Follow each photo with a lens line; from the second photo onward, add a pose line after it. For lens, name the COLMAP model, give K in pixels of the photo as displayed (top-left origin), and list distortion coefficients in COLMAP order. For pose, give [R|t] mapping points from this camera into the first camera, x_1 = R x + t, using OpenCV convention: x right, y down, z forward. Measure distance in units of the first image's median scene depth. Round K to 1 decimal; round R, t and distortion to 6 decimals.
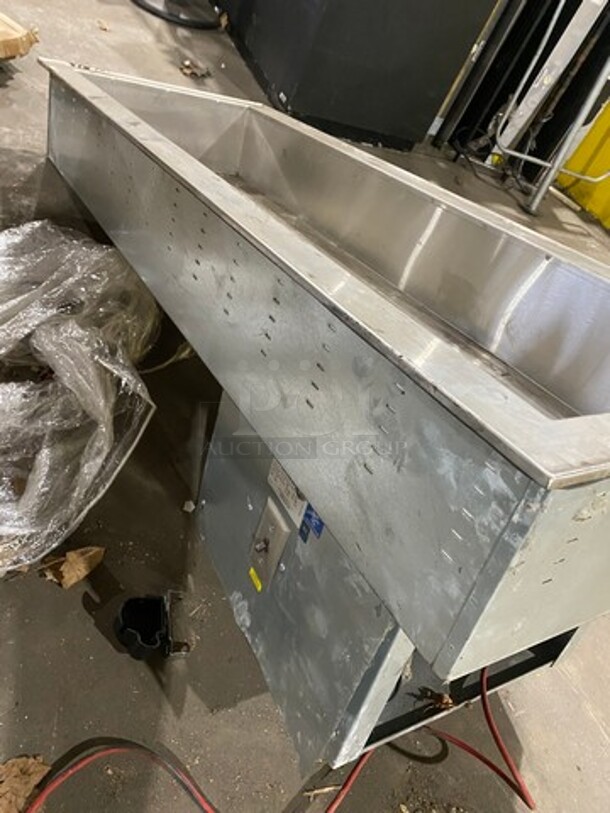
lens RADIAL K [[620.1, 0, 305.0], [0, 620.1, 406.5], [0, 0, 1]] dist [-0.002684, 0.001431]
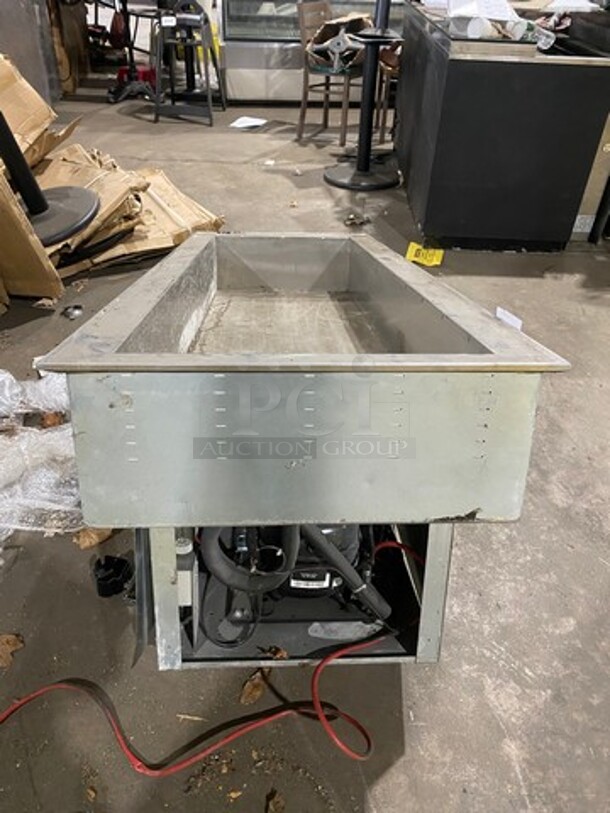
lens RADIAL K [[620.8, 0, 305.0], [0, 620.8, 406.5], [0, 0, 1]] dist [0.003051, 0.001264]
pose [[0.874483, -0.056249, -0.481783, 0.298134], [-0.053395, 0.976054, -0.210872, 0.087779], [0.482108, 0.210129, 0.850540, -0.034133]]
